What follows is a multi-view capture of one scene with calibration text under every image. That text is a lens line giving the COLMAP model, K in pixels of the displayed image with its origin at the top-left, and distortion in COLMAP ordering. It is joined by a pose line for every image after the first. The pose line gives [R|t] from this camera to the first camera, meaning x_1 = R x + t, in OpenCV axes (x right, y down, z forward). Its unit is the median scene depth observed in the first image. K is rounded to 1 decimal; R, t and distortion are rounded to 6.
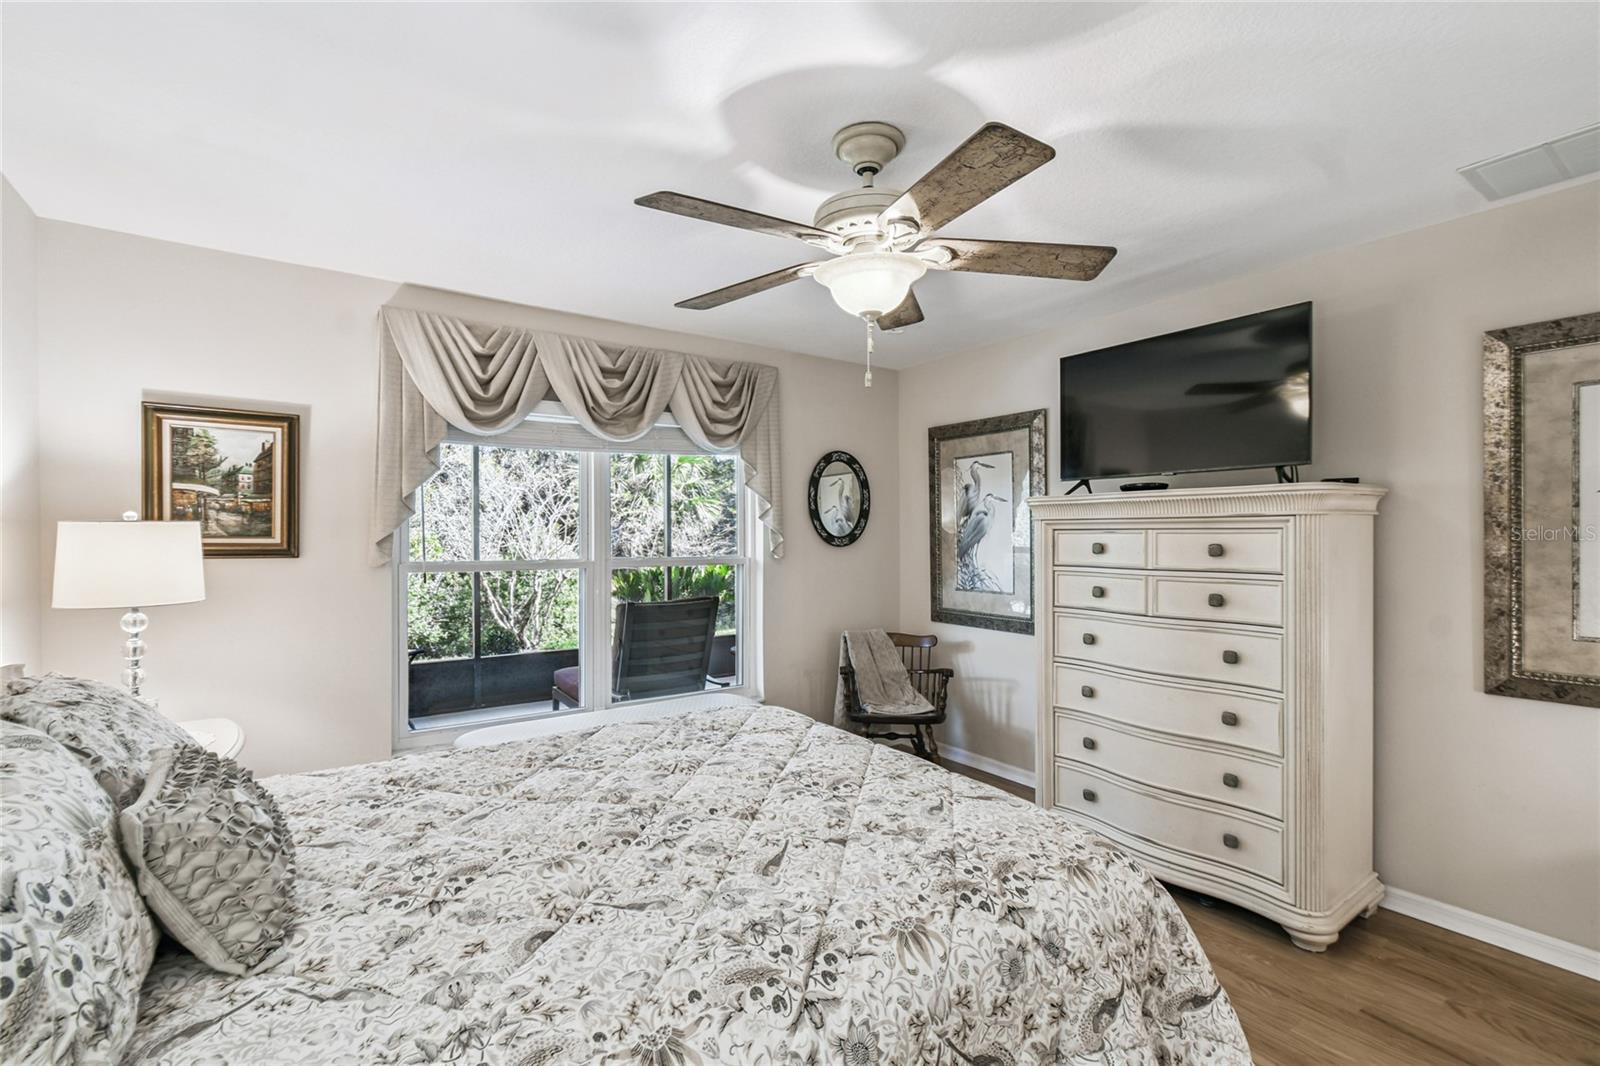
lens RADIAL K [[707.7, 0, 791.4], [0, 707.7, 537.9], [0, 0, 1]] dist [0.001010, -0.000105]
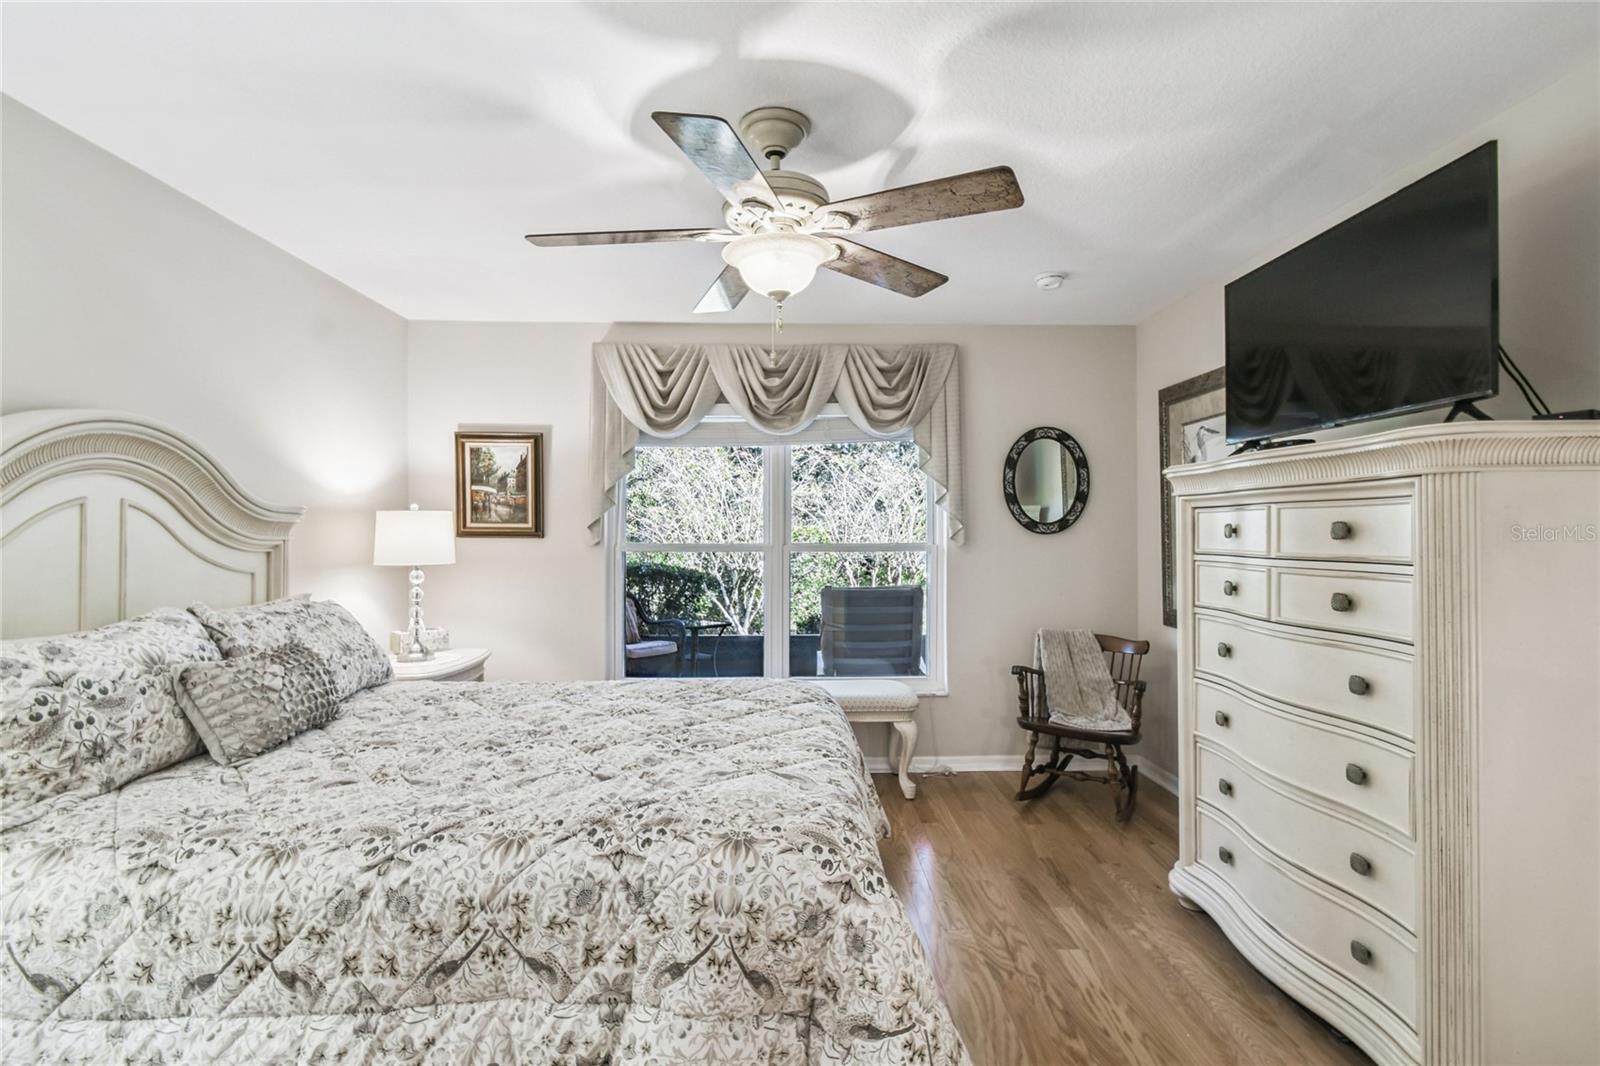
lens RADIAL K [[727.3, 0, 791.7], [0, 727.3, 530.2], [0, 0, 1]] dist [0.003086, -0.000232]
pose [[0.840858, -0.001321, -0.541255, 0.464357], [-0.001056, 0.999991, -0.004081, 0.018125], [0.541256, 0.004003, 0.840849, 0.089121]]
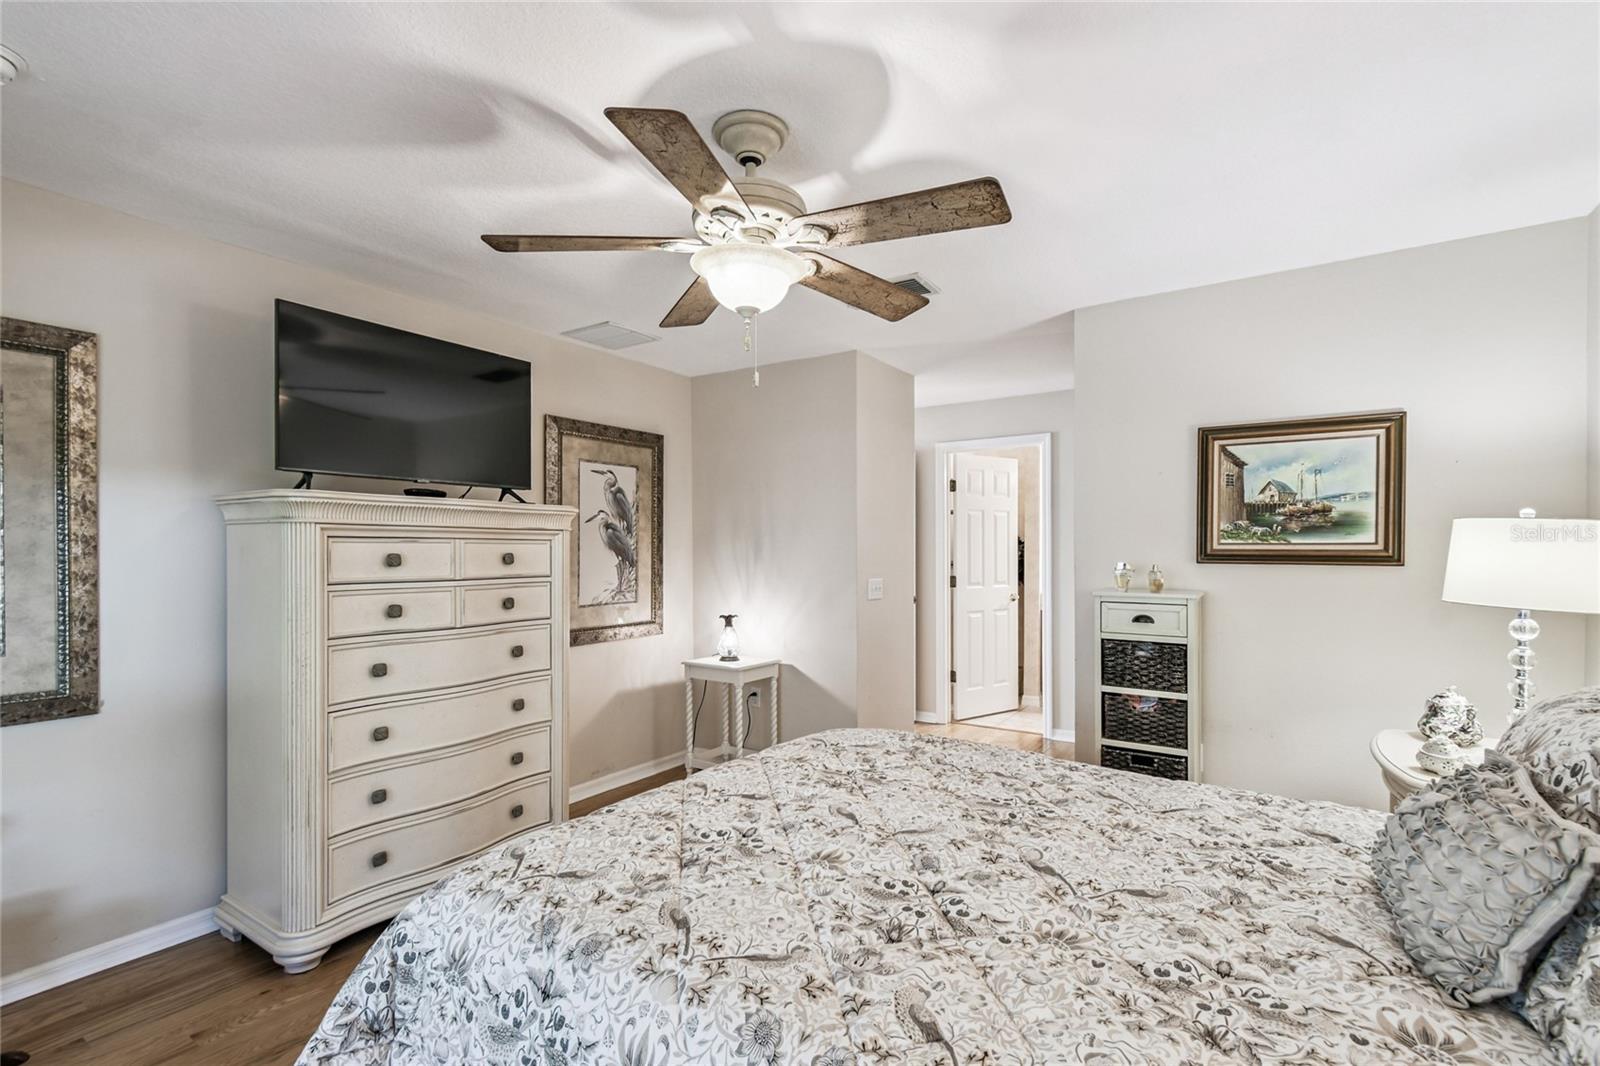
lens RADIAL K [[756.6, 0, 762.3], [0, 756.6, 547.8], [0, 0, 1]] dist [-0.001688, -0.000238]
pose [[-0.365337, 0.006065, 0.930856, -0.578278], [0.008342, 0.999960, -0.003241, 0.006799], [-0.930838, 0.006582, -0.365373, 0.927213]]
